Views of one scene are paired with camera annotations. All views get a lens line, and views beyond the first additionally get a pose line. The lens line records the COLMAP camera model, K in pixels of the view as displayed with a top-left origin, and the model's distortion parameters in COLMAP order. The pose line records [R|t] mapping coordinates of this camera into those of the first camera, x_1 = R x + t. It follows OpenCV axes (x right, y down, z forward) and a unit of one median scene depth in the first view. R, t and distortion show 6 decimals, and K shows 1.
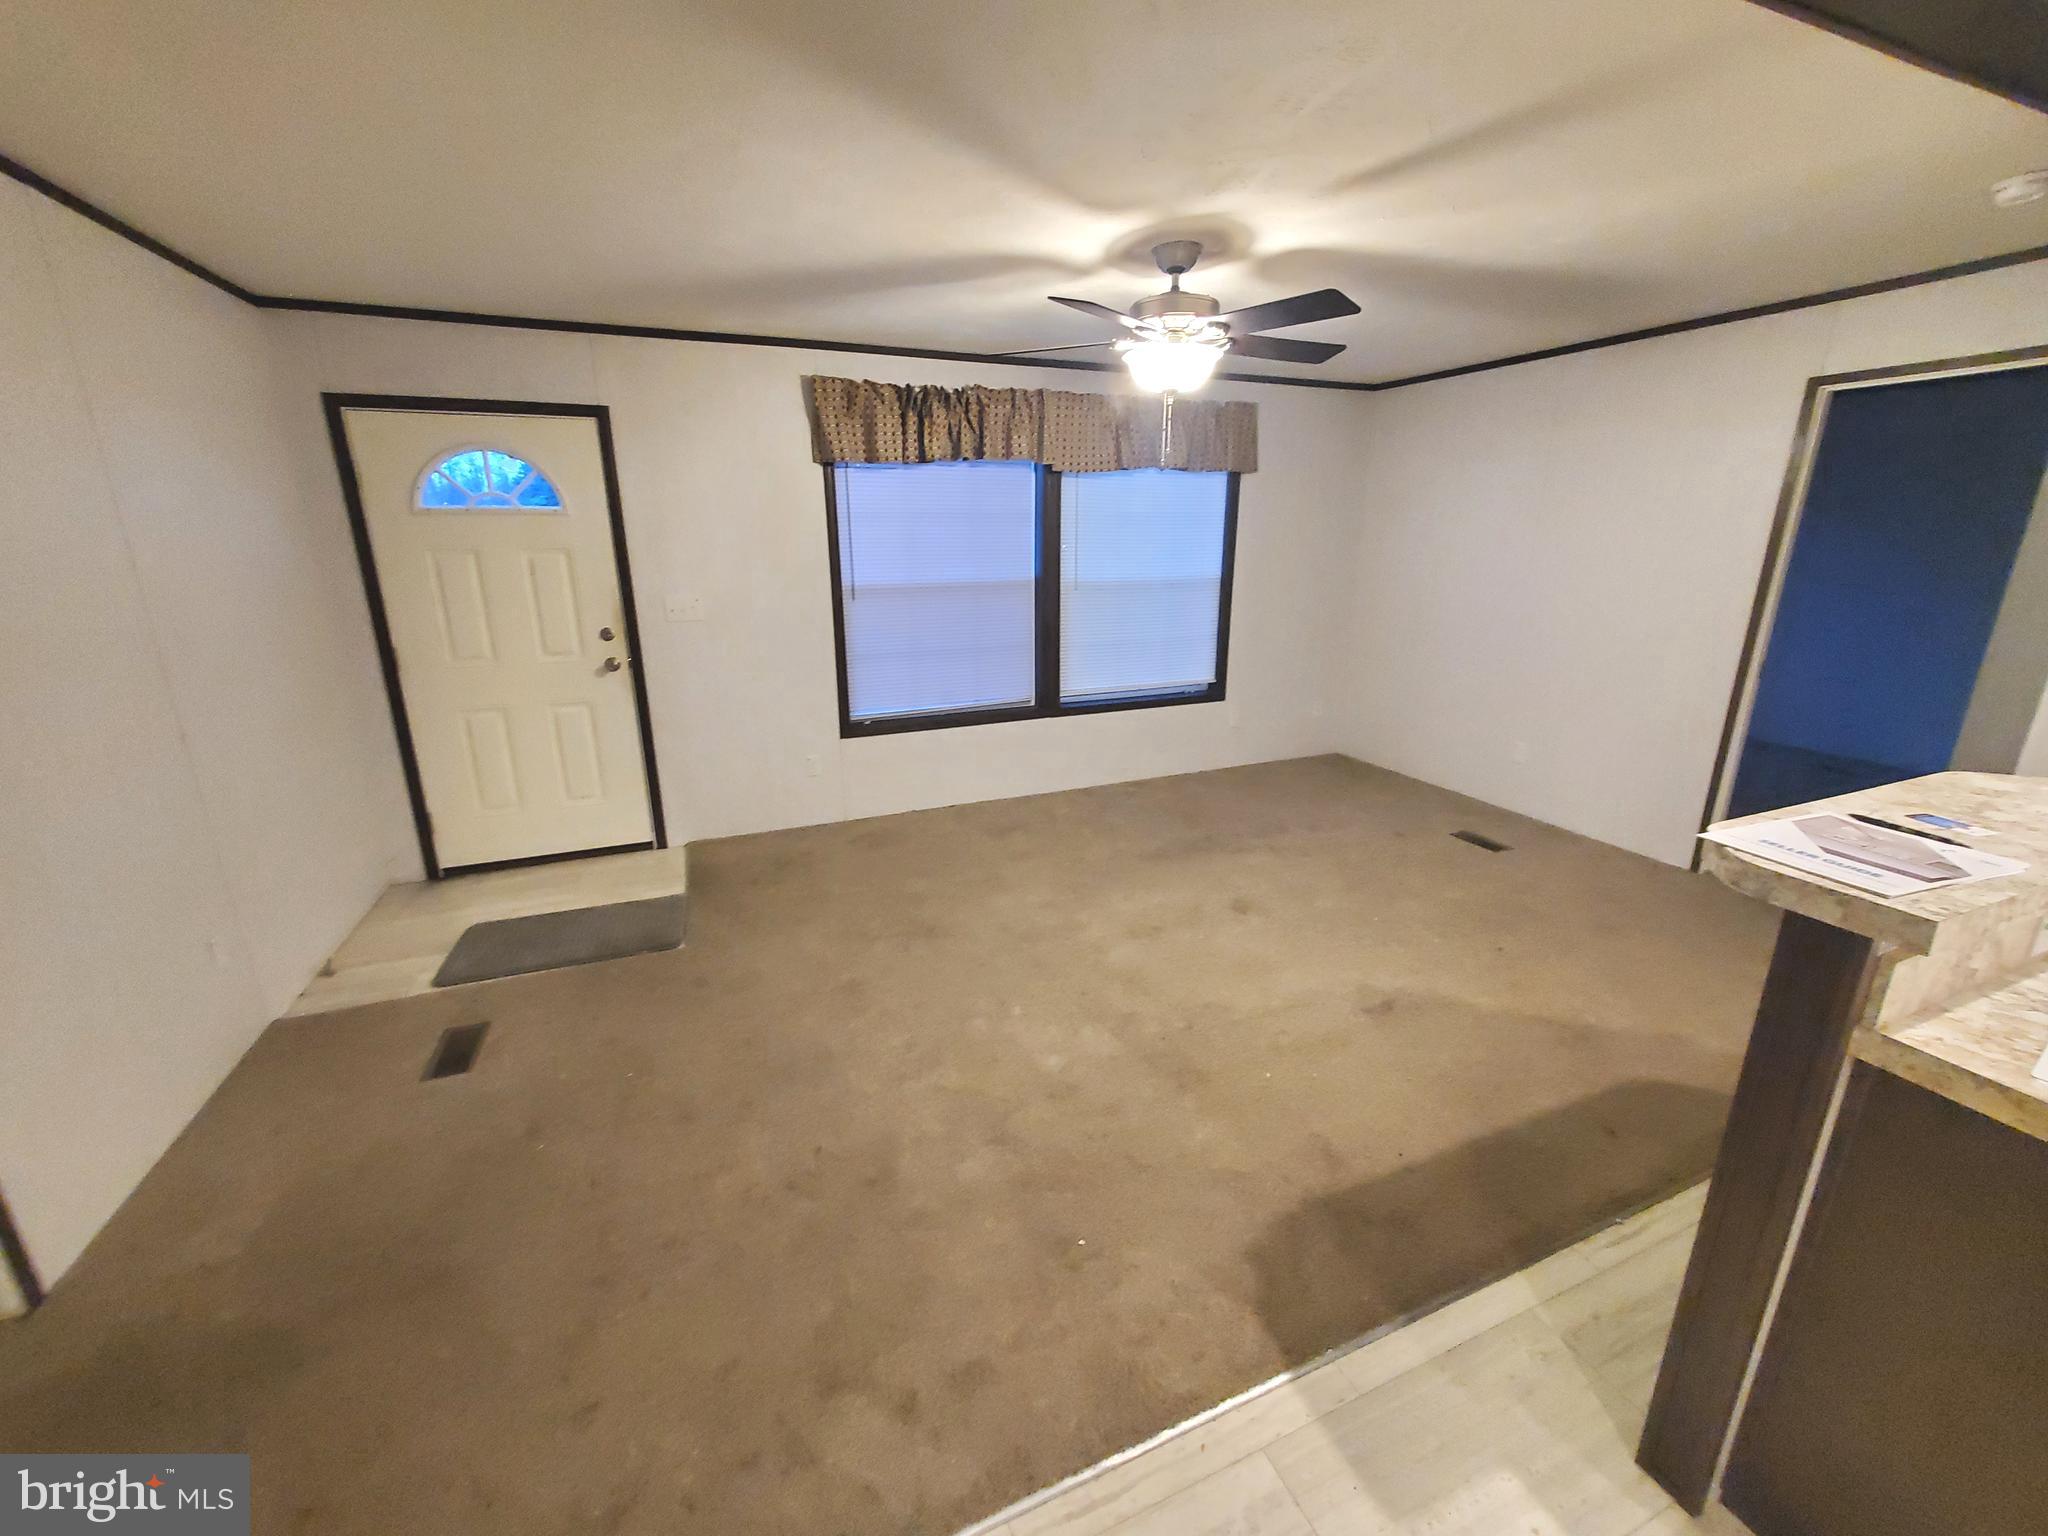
lens RADIAL K [[807.9, 0, 1025.2], [0, 807.9, 753.2], [0, 0, 1]] dist [0.000929, 0.000195]
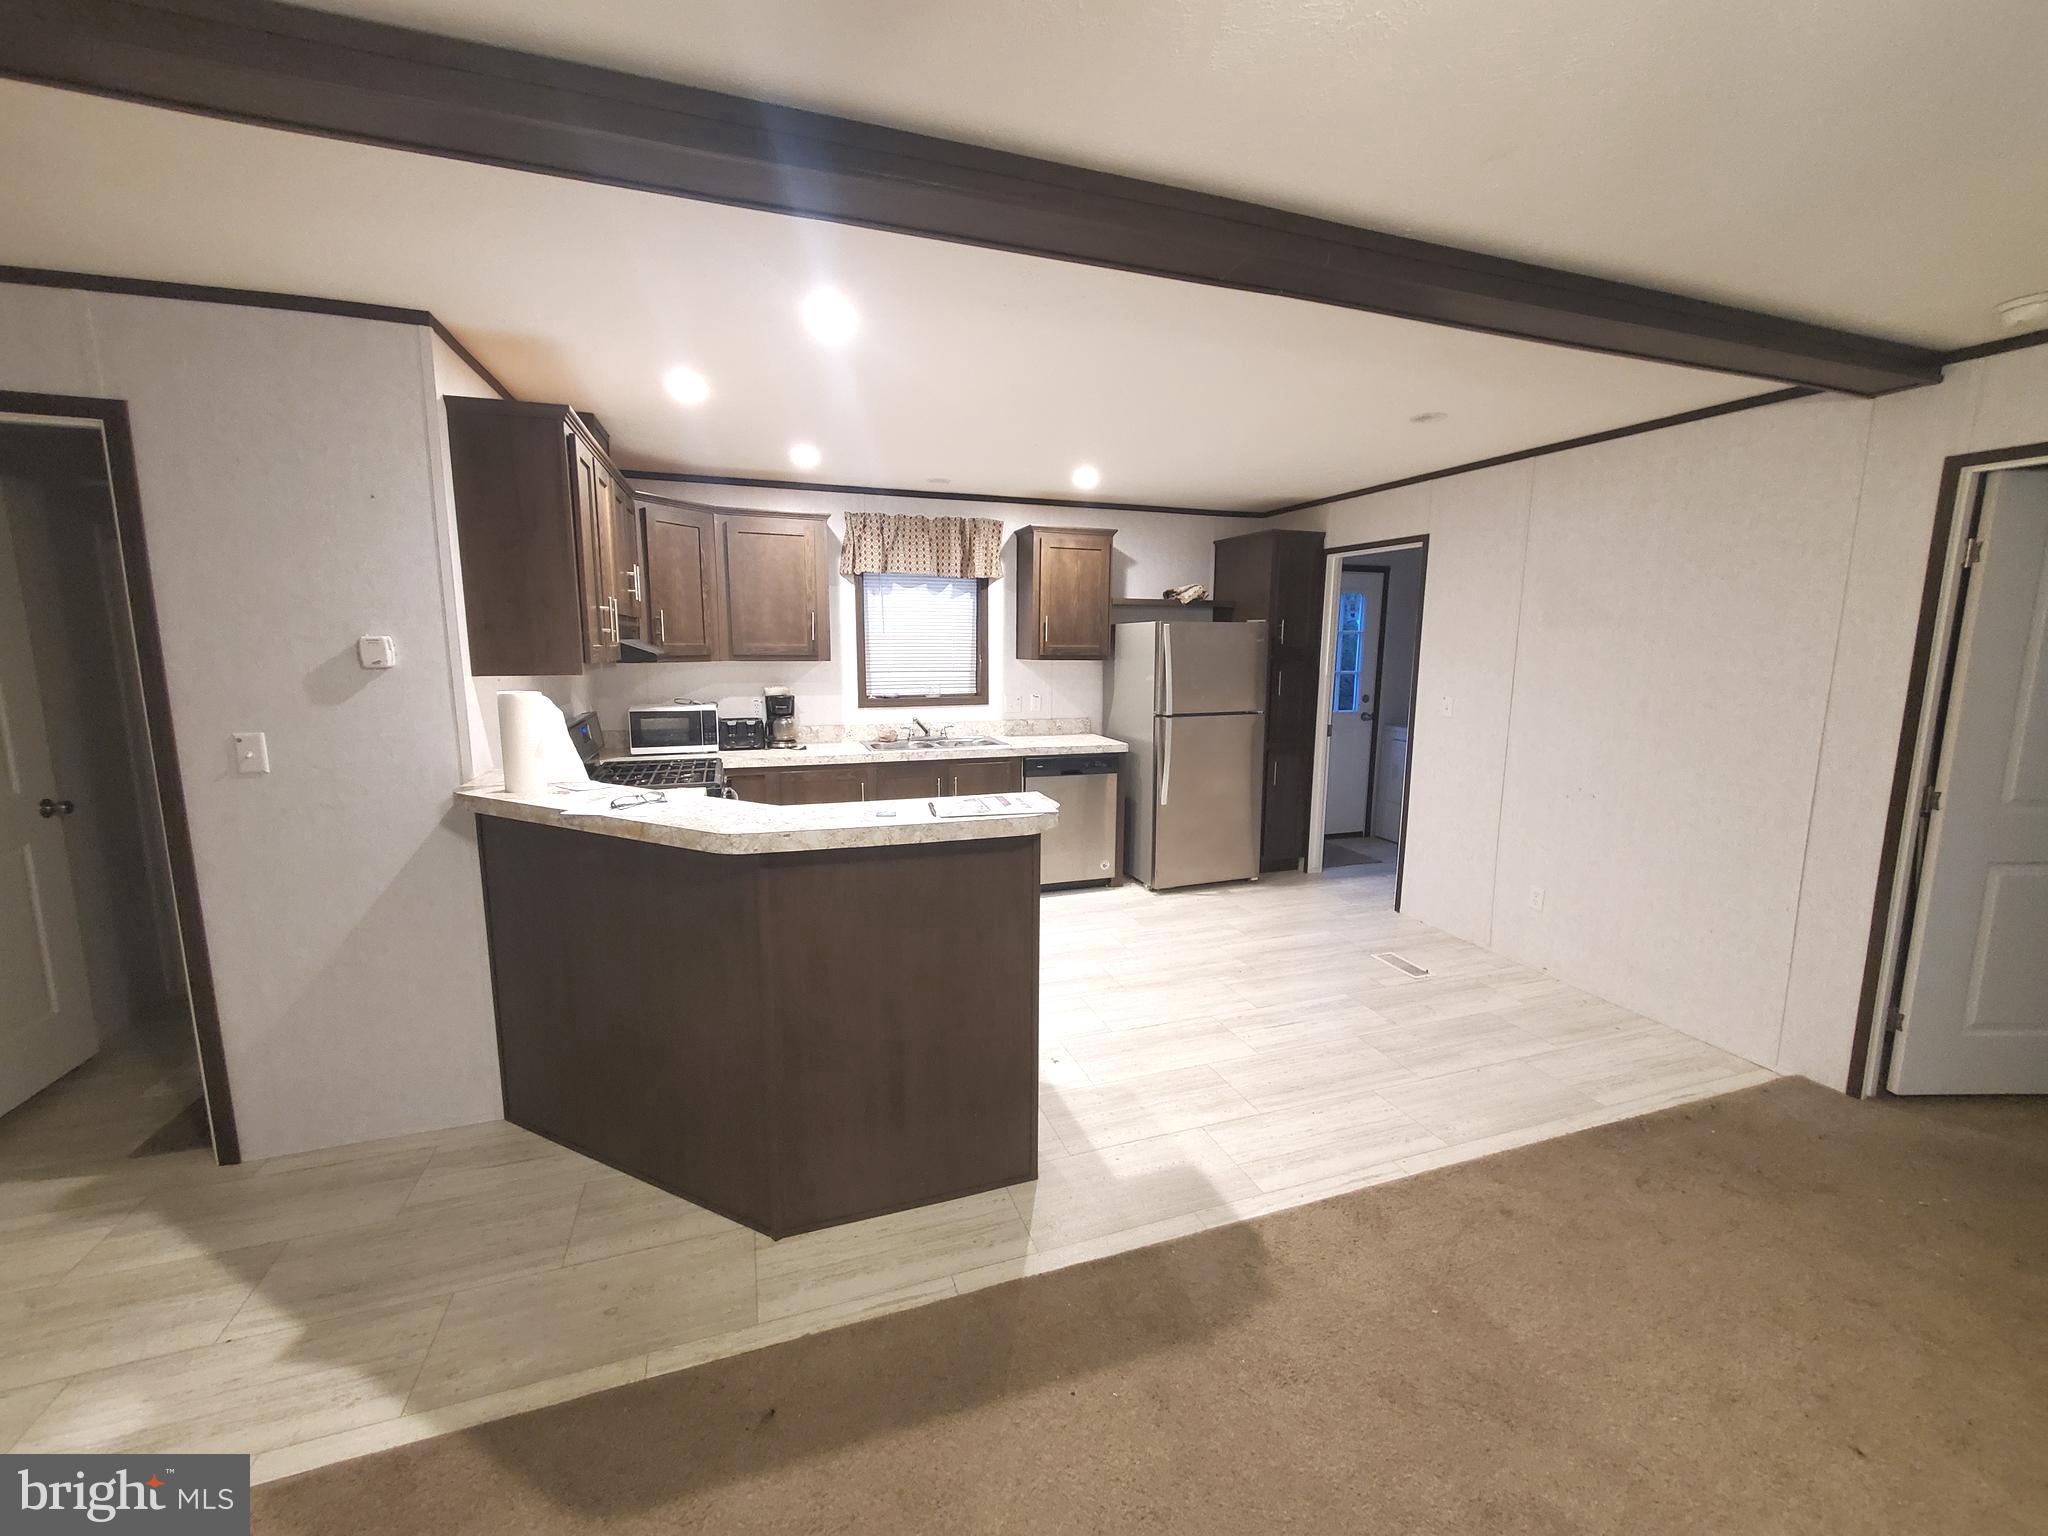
lens RADIAL K [[804.0, 0, 1026.5], [0, 804.0, 756.6], [0, 0, 1]] dist [-0.001499, -0.000049]
pose [[-0.998394, -0.014750, 0.054690, 0.279075], [0.008922, 0.912495, 0.408990, -0.242965], [-0.055937, 0.408821, -0.910899, 0.865477]]
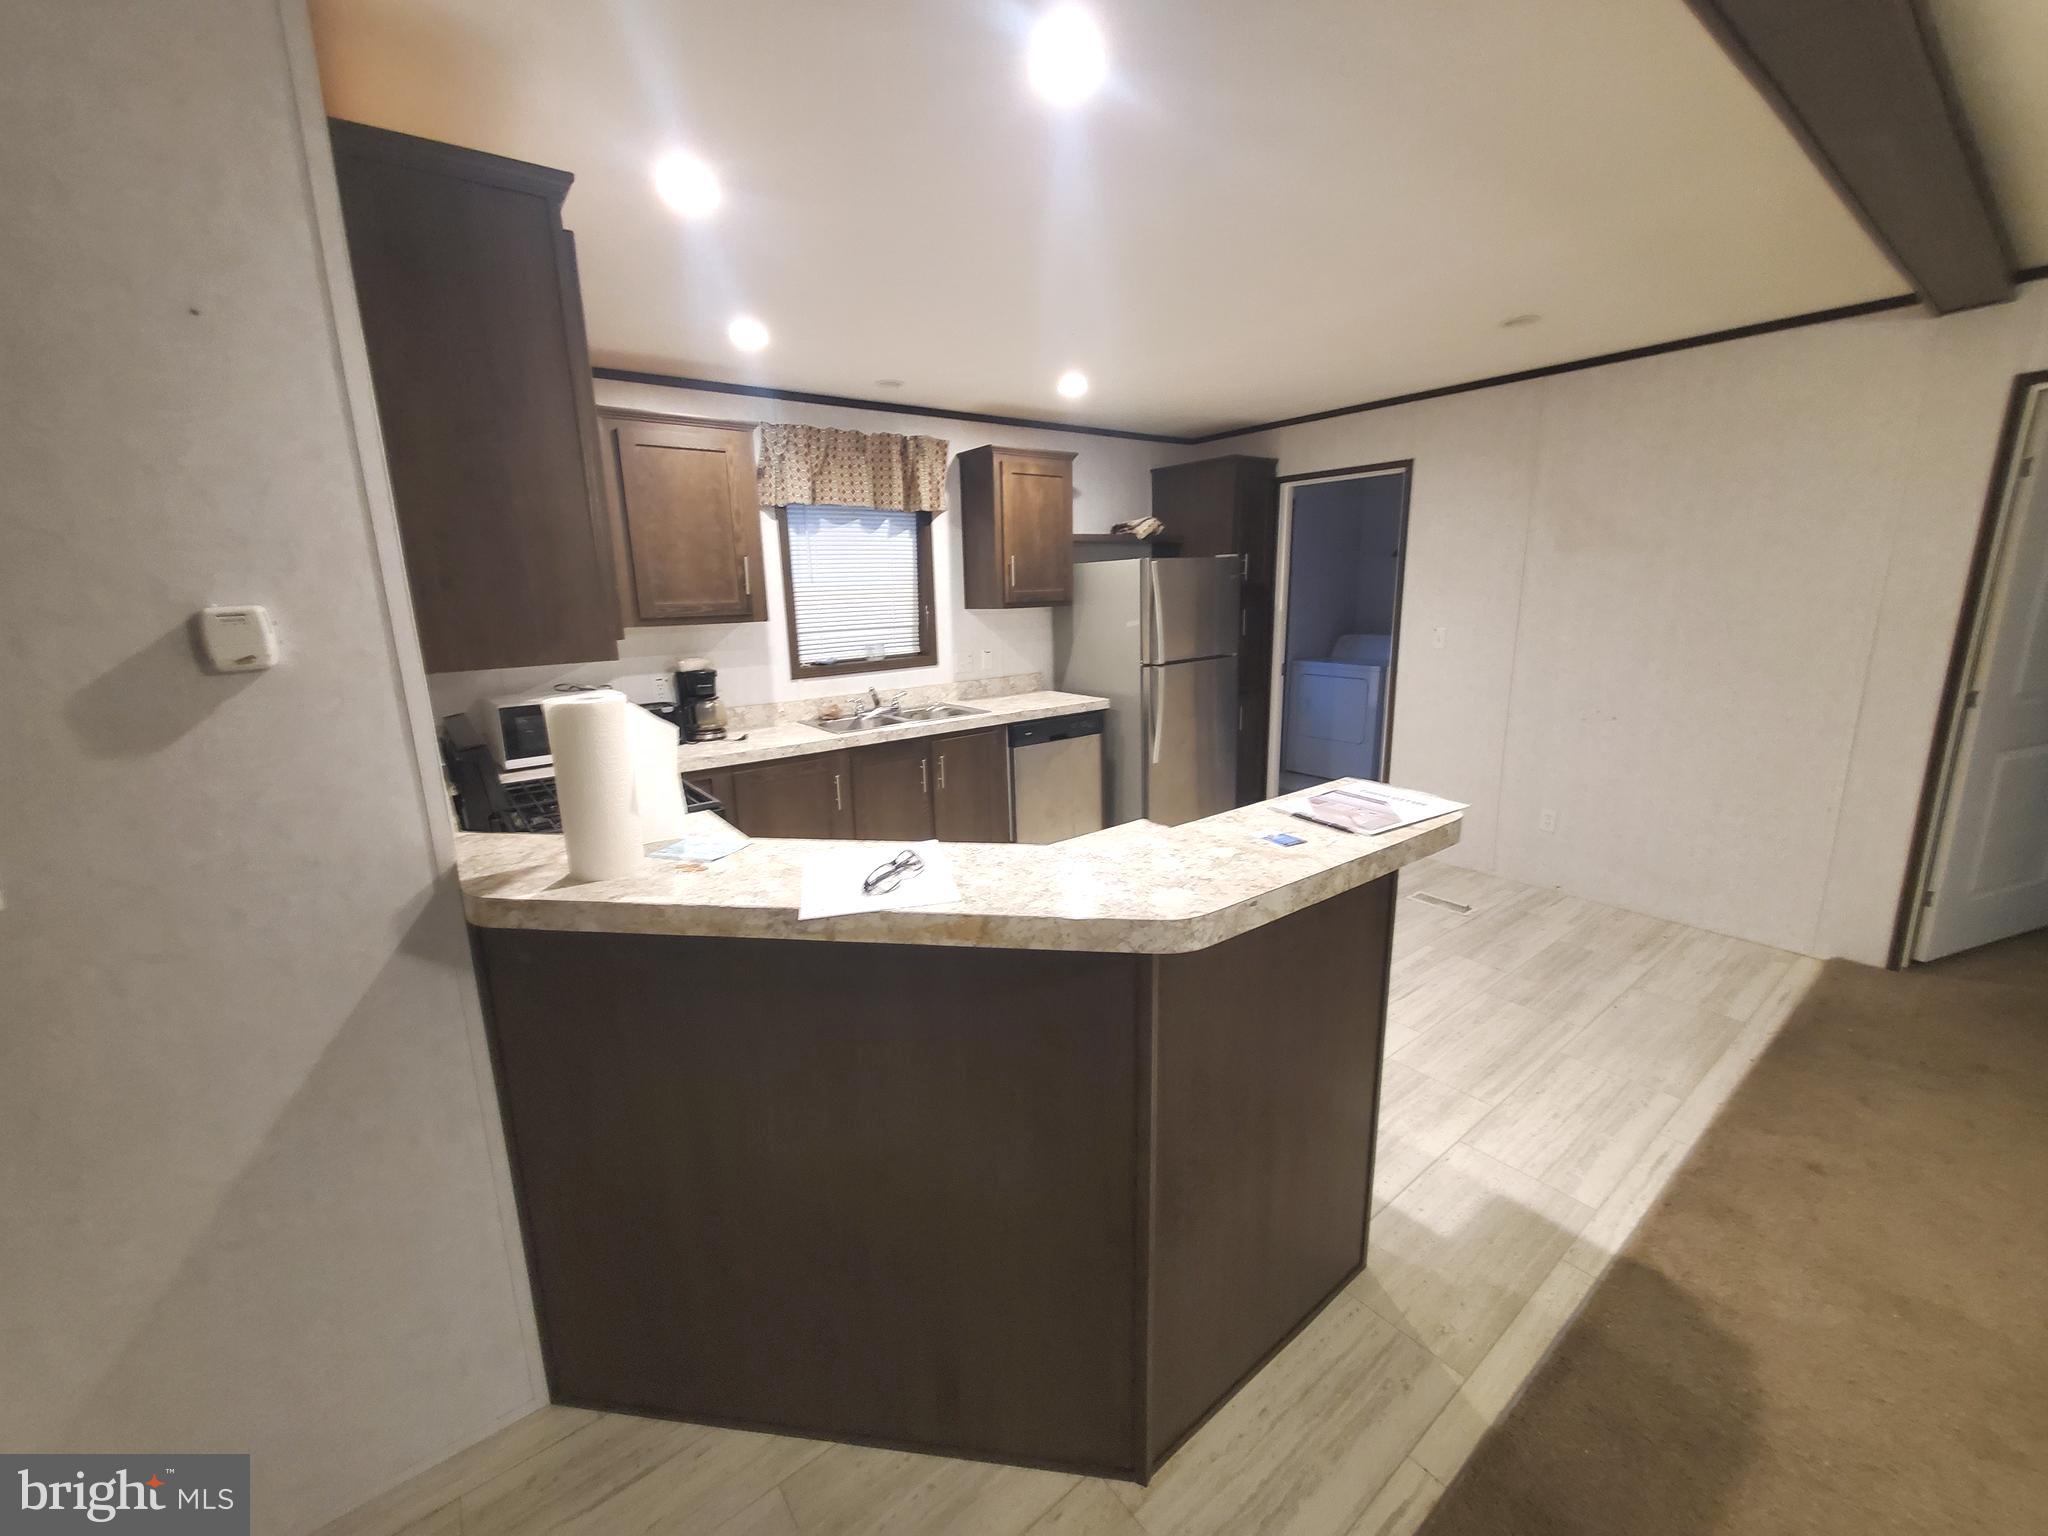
lens RADIAL K [[807.9, 0, 1025.2], [0, 807.9, 753.2], [0, 0, 1]] dist [0.000929, 0.000195]
pose [[-0.966145, 0.078956, -0.245623, 0.620944], [-0.043313, 0.888875, 0.456099, -0.178980], [0.254340, 0.451296, -0.855362, 0.643974]]
